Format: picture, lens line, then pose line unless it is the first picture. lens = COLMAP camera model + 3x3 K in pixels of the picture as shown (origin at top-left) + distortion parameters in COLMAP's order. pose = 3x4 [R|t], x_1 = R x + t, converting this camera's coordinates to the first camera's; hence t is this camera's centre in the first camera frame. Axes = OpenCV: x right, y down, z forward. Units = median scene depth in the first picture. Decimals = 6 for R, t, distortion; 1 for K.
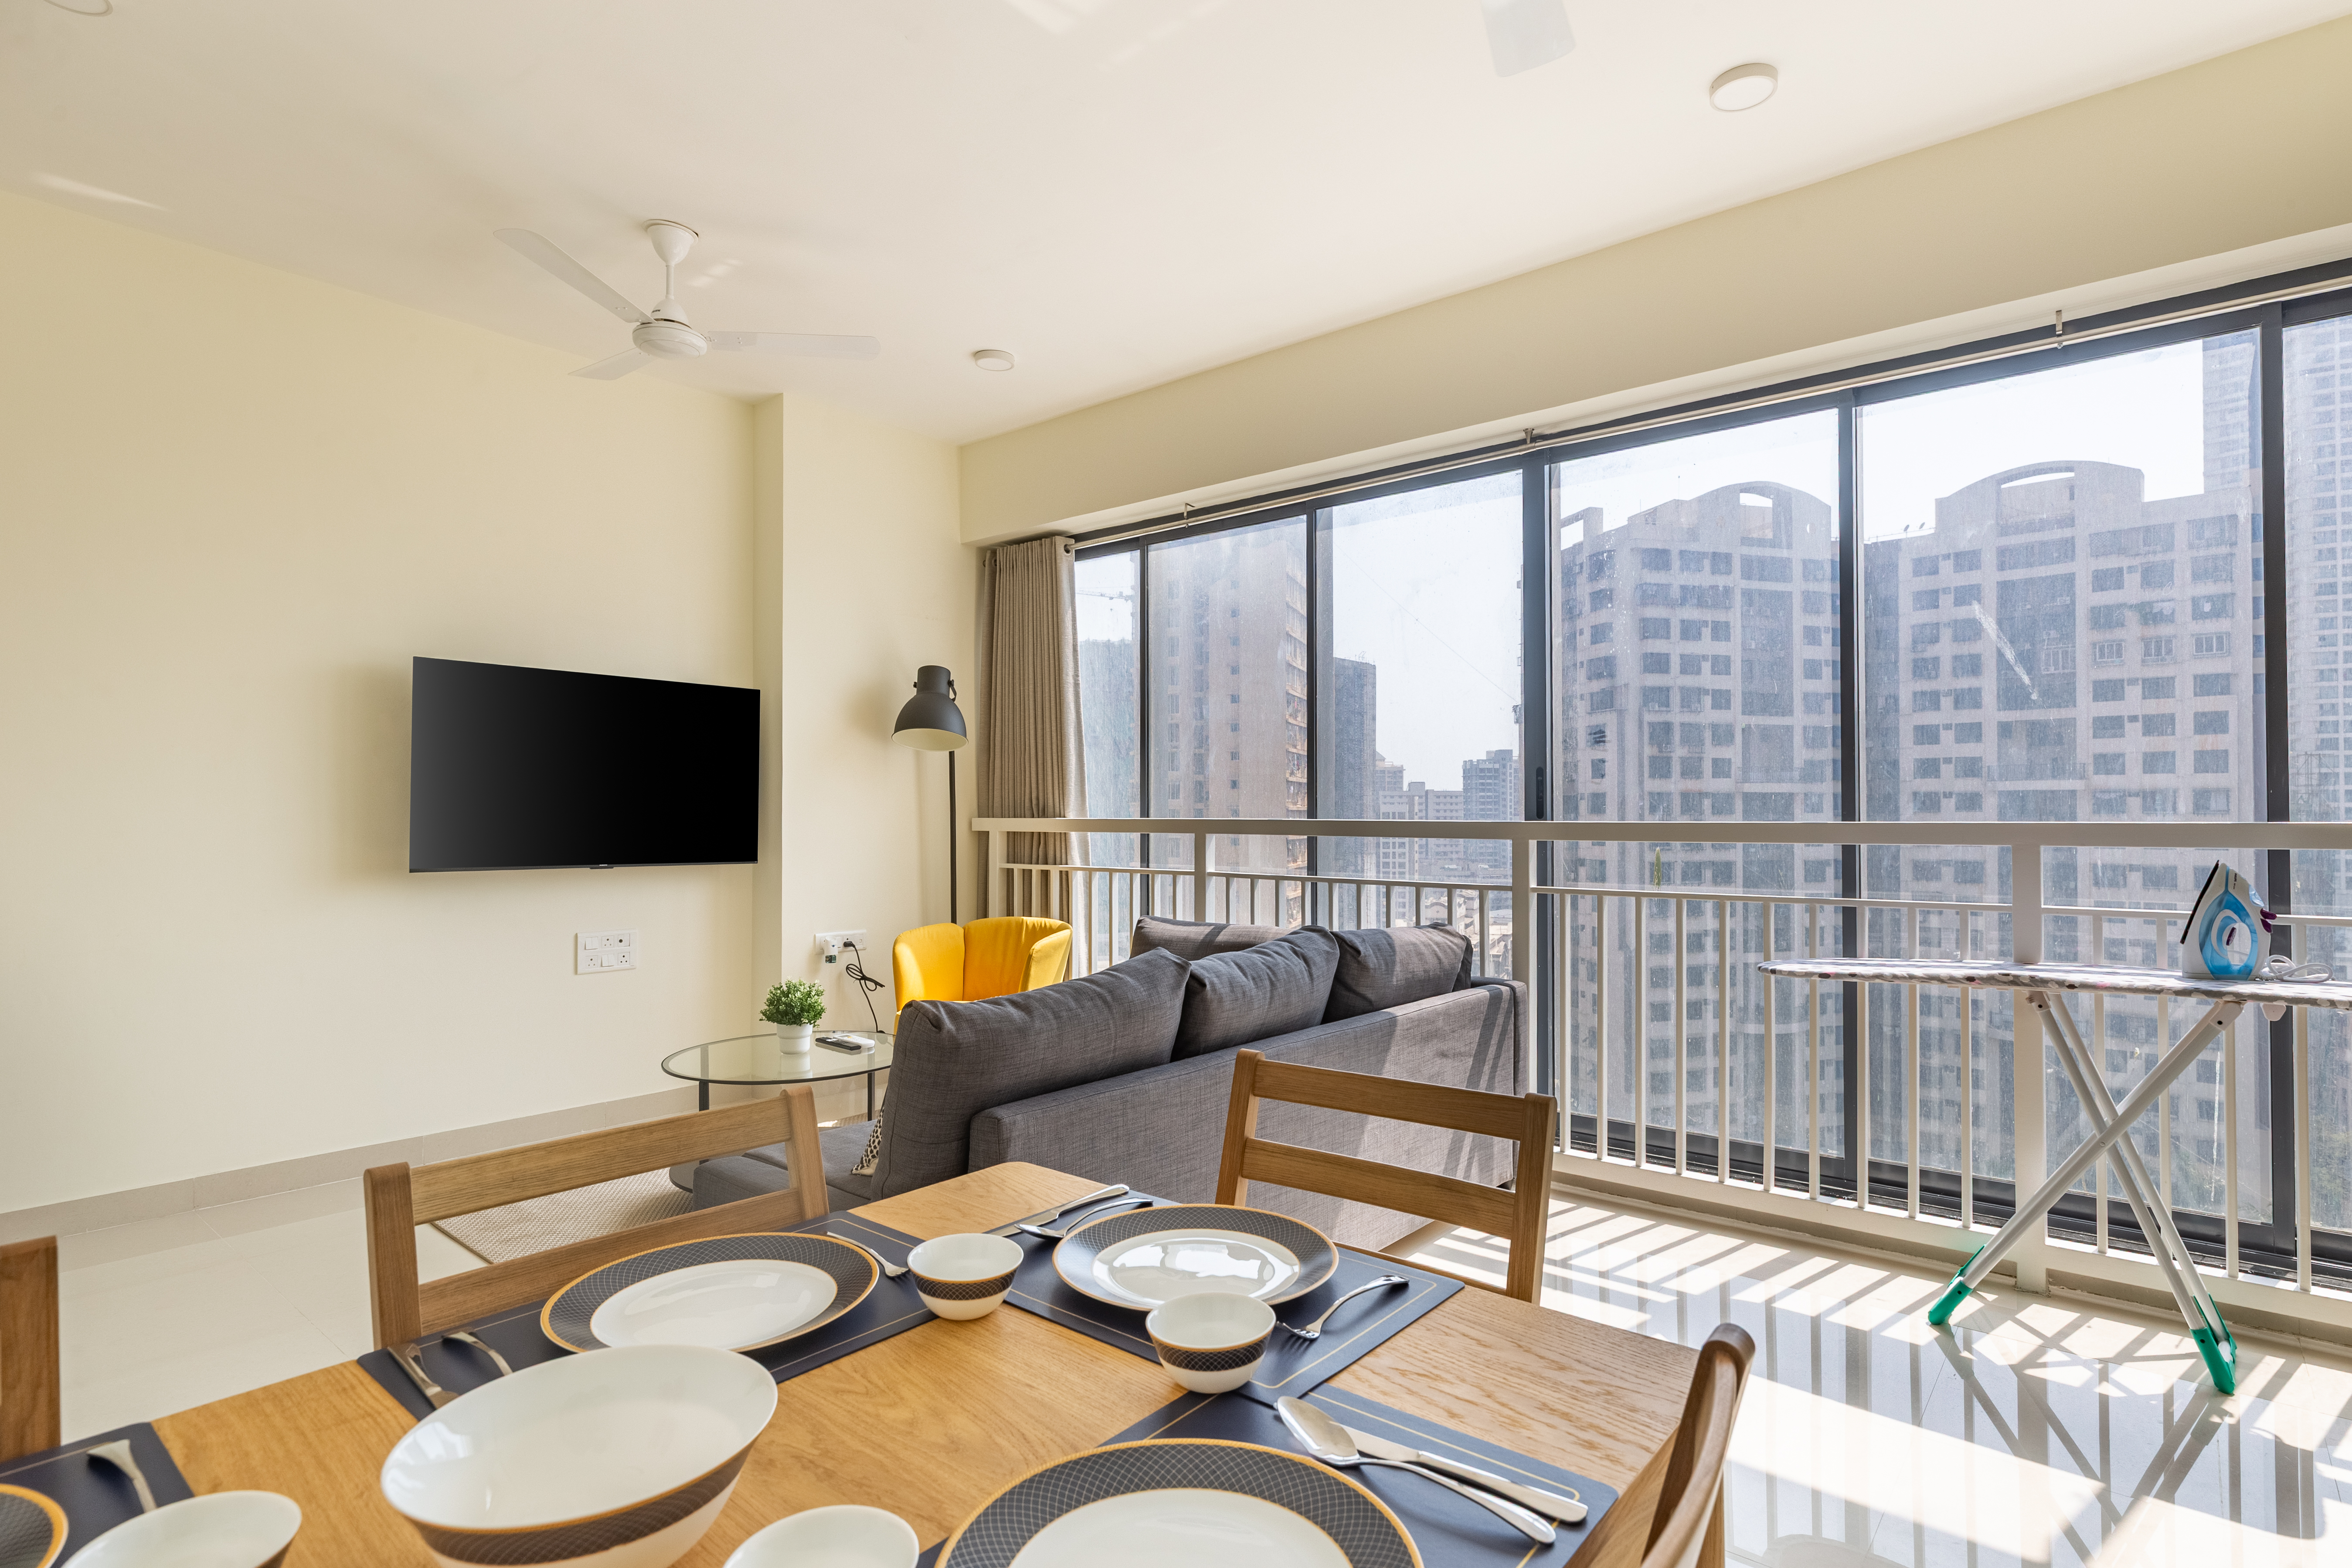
lens RADIAL K [[1195.2, 0, 1184.9], [0, 1195.2, 807.9], [0, 0, 1]] dist [0.000481, 0.001250]
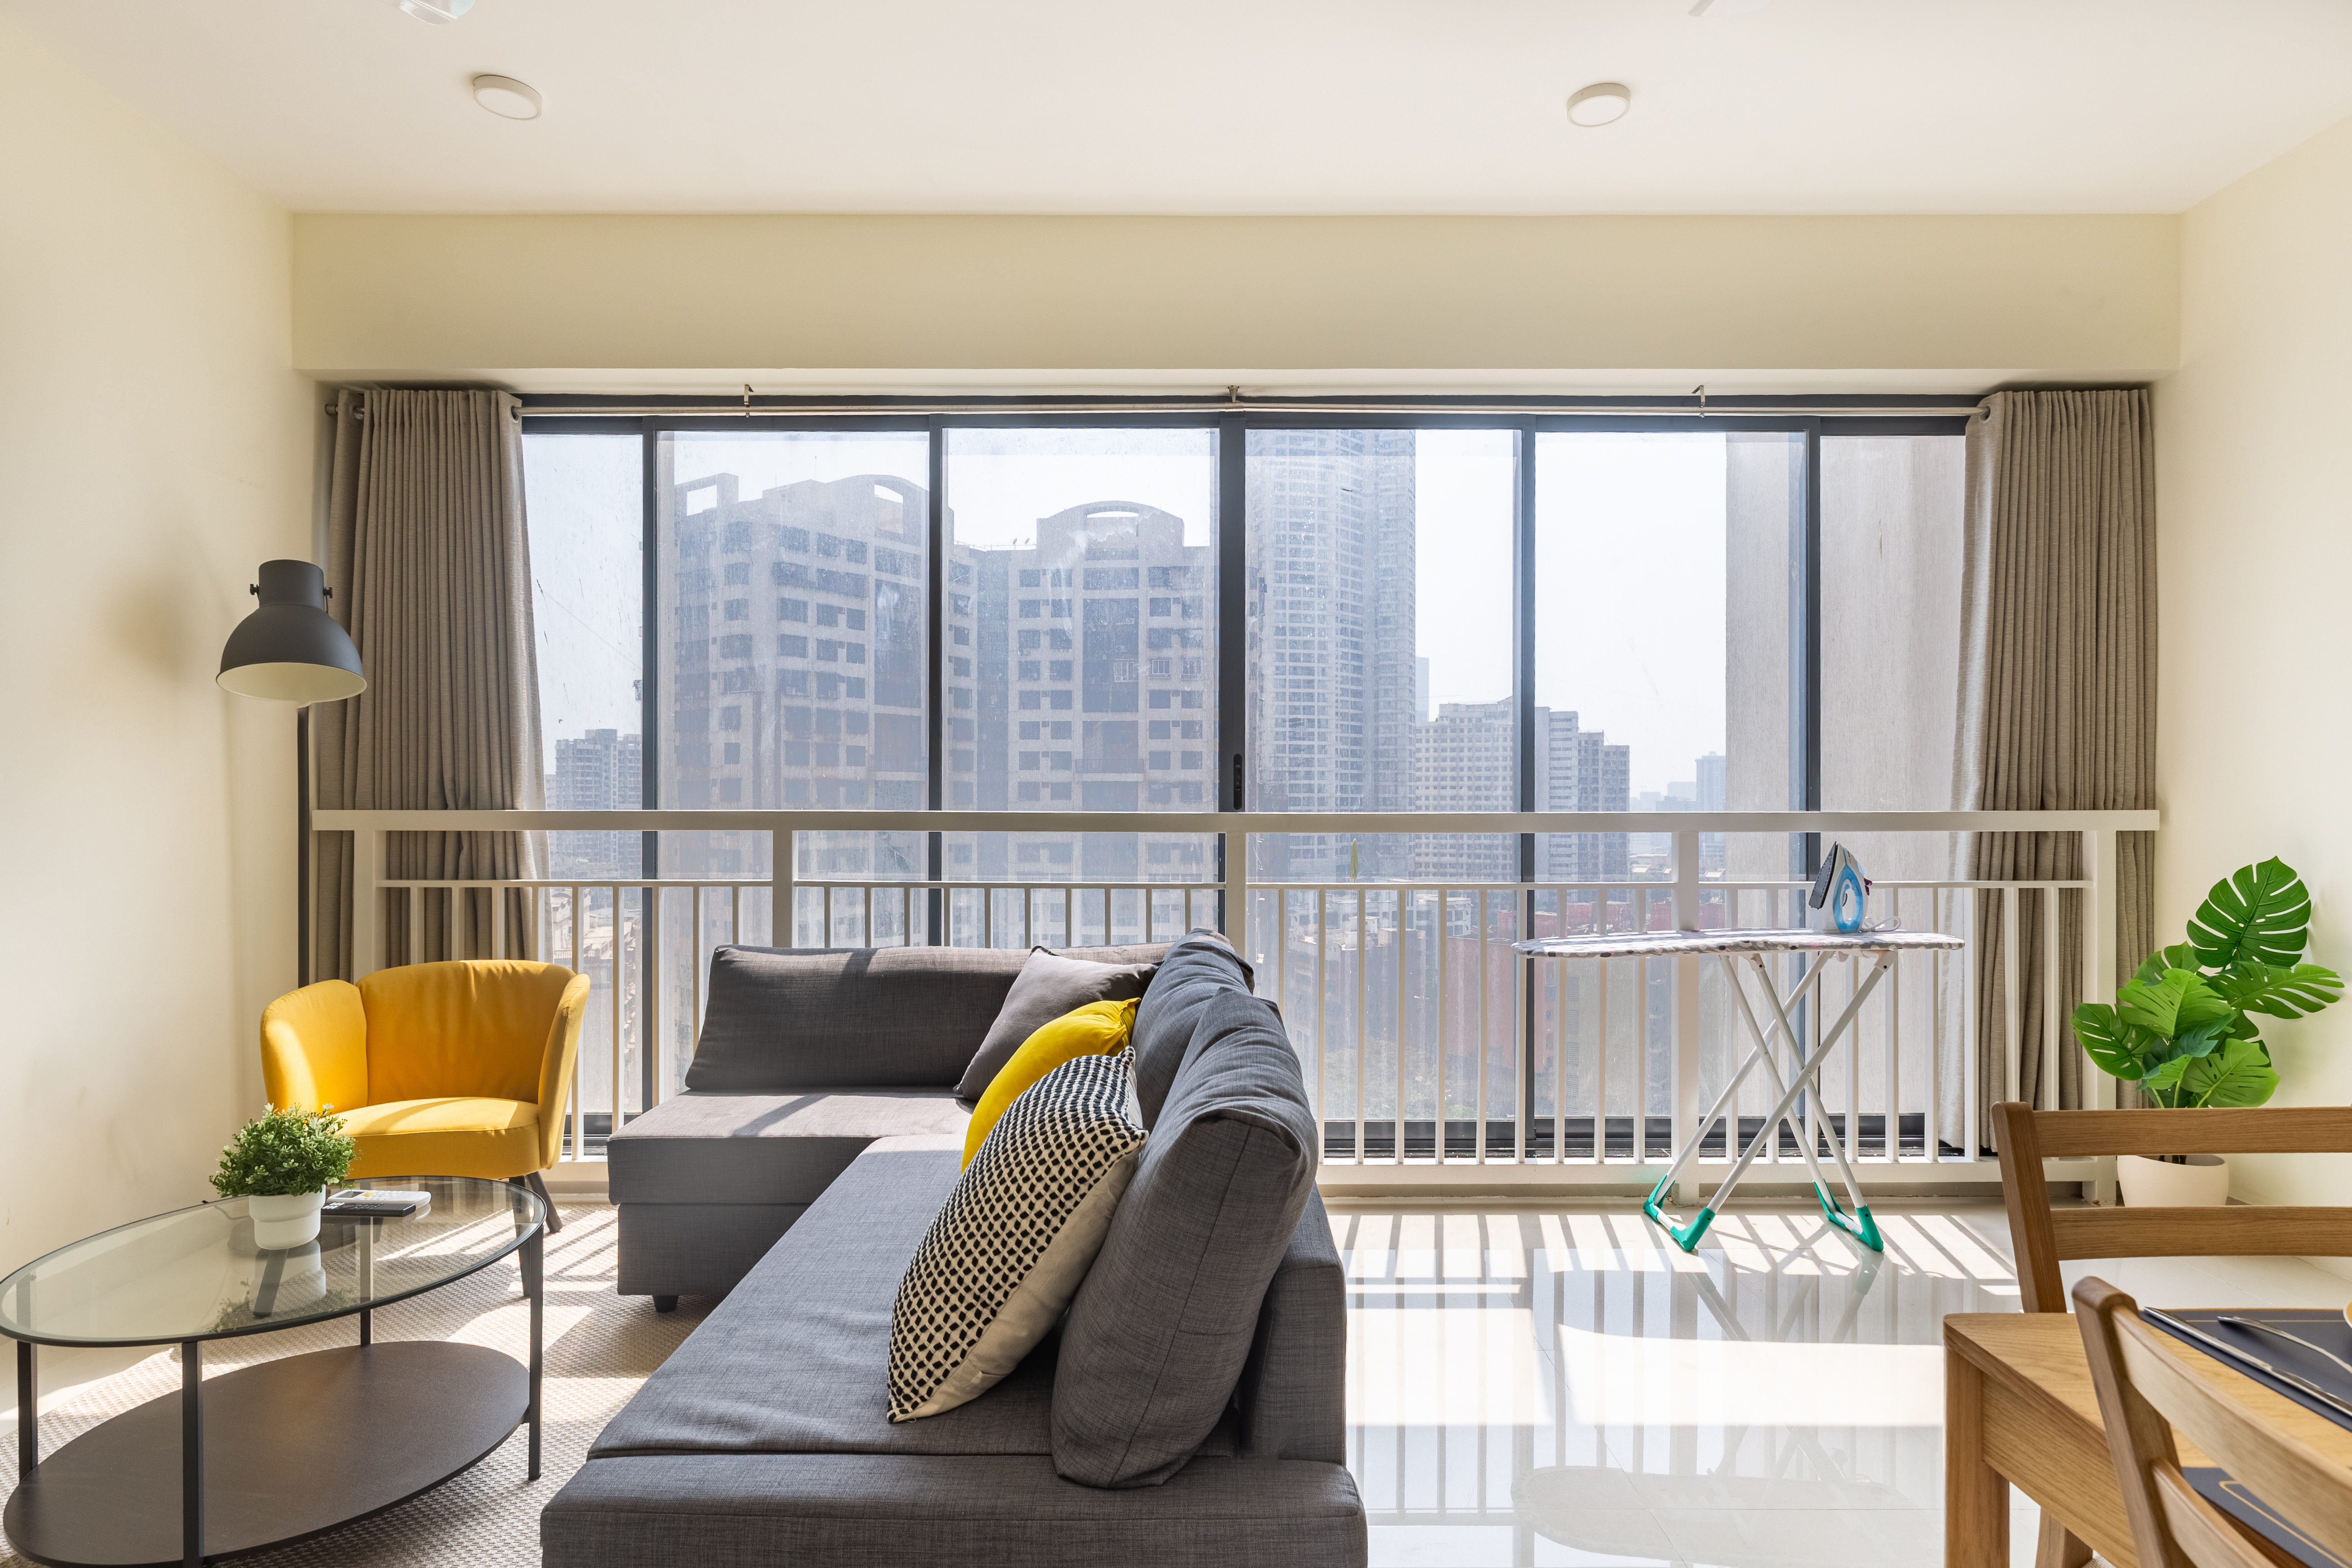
lens RADIAL K [[1256.0, 0, 1184.3], [0, 1256.0, 806.1], [0, 0, 1]] dist [0.000357, 0.000505]
pose [[0.761722, -0.001678, 0.647902, -0.262556], [-0.003944, 0.999966, 0.007227, -0.000549], [-0.647892, -0.008060, 0.761689, 0.202889]]
